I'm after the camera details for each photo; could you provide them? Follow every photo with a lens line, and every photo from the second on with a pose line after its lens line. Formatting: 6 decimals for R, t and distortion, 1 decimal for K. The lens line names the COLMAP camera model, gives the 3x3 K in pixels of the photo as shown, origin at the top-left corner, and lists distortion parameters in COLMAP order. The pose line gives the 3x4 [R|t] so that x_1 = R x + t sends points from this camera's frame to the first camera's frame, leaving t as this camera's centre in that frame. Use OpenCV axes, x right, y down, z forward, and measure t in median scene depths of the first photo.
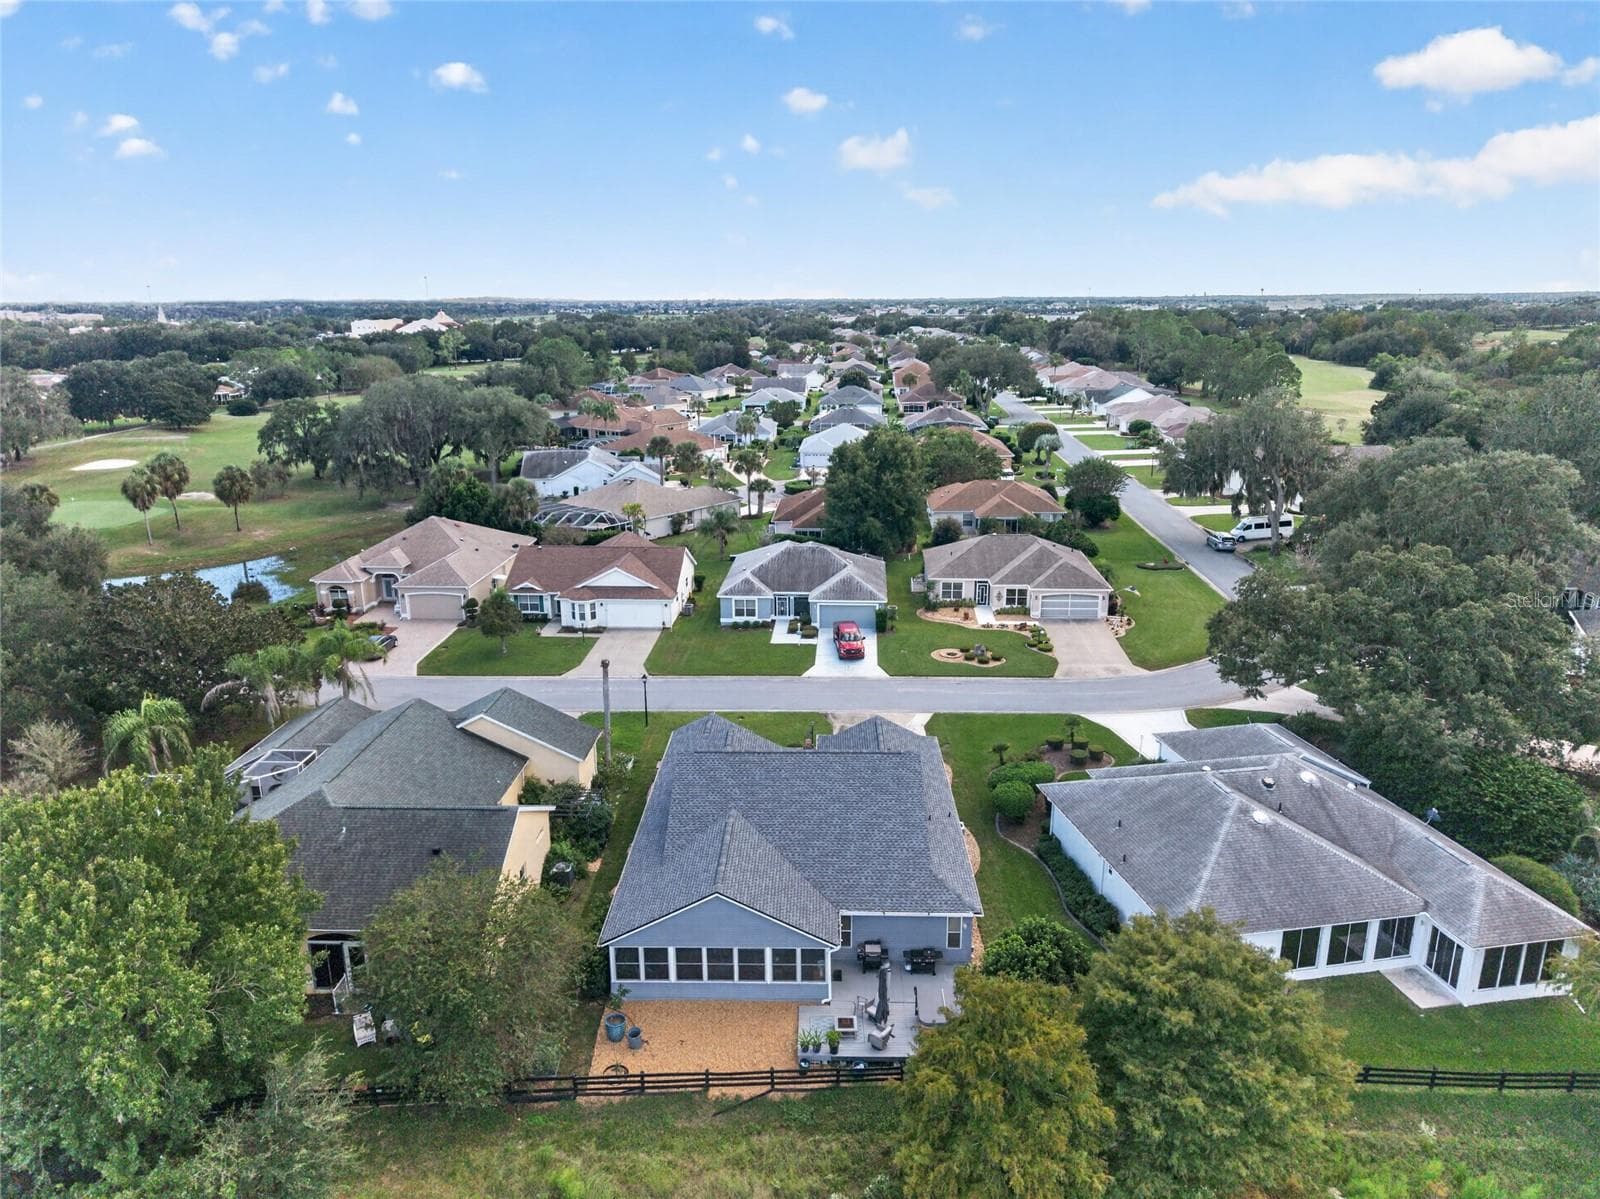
lens RADIAL K [[1061.5, 0, 777.7], [0, 1061.5, 601.5], [0, 0, 1]] dist [0.058517, -0.087487]
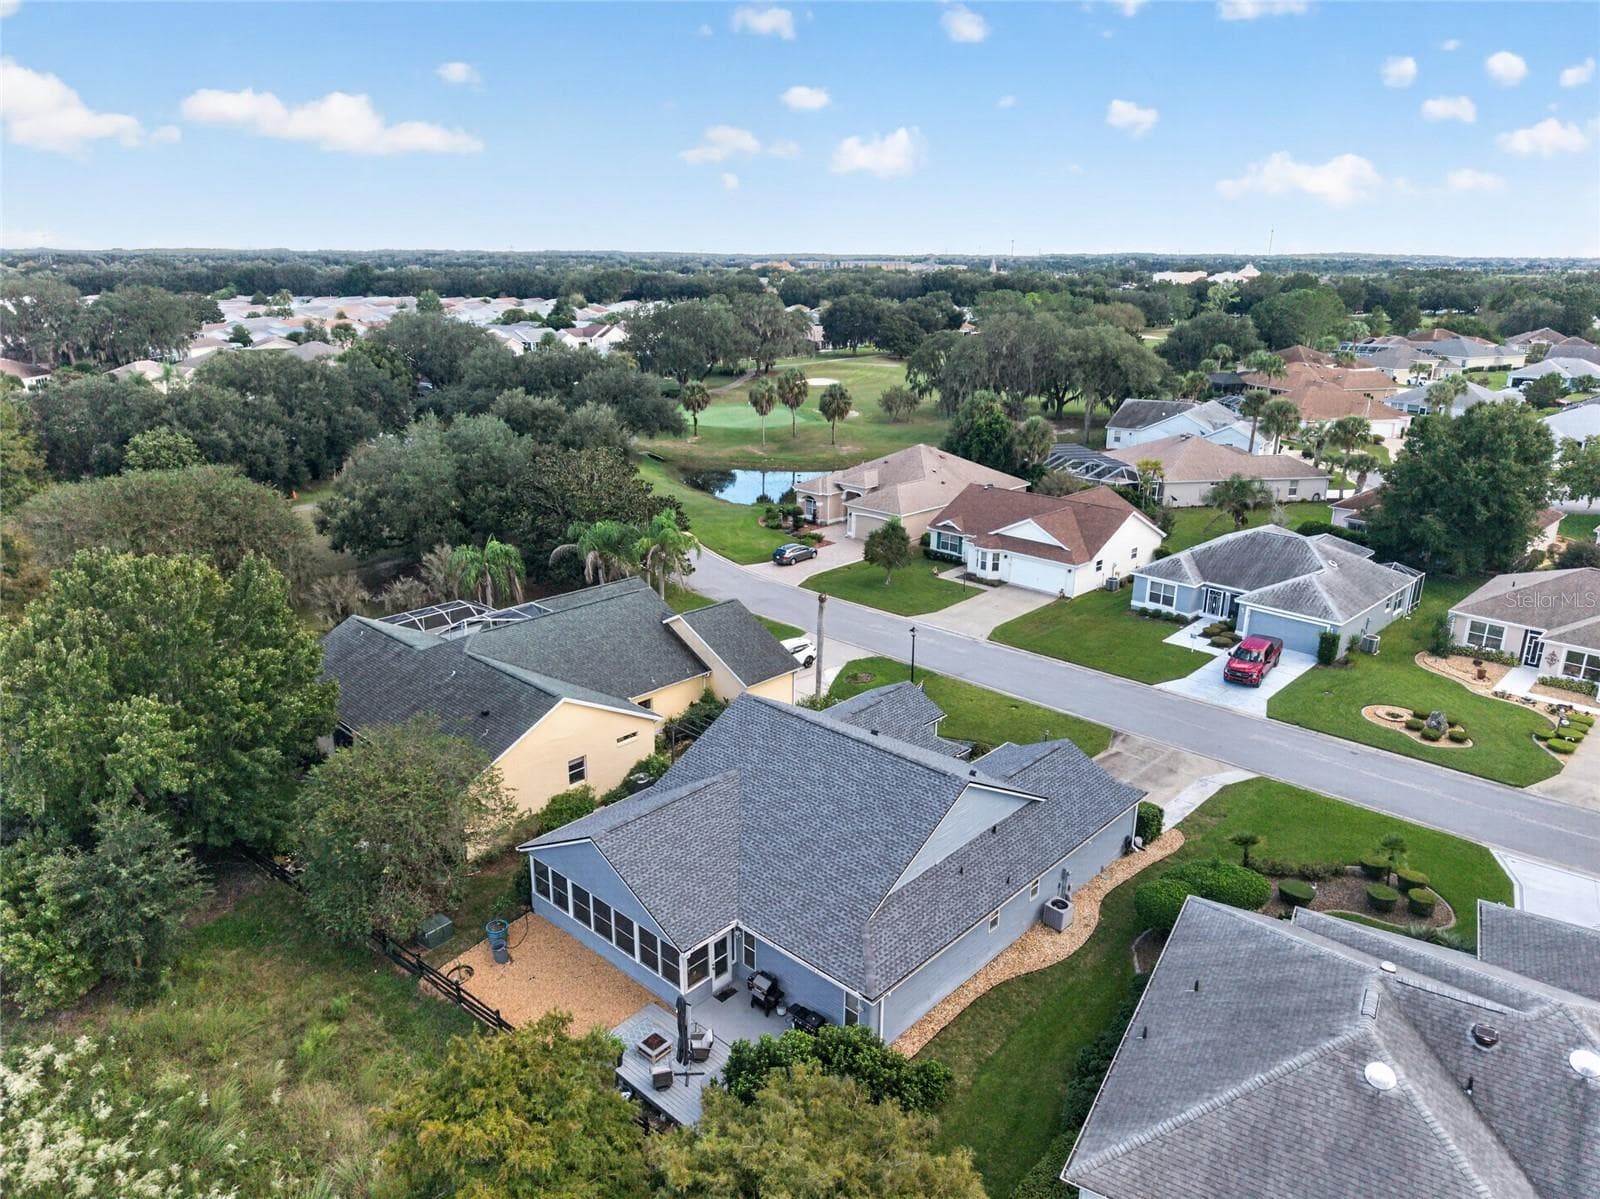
lens RADIAL K [[1061.5, 0, 777.7], [0, 1061.5, 601.5], [0, 0, 1]] dist [0.058517, -0.087487]
pose [[0.748278, 0.213924, -0.627946, 0.262224], [-0.190610, 0.975996, 0.105359, -0.018127], [0.635411, 0.040854, 0.771092, 0.188394]]
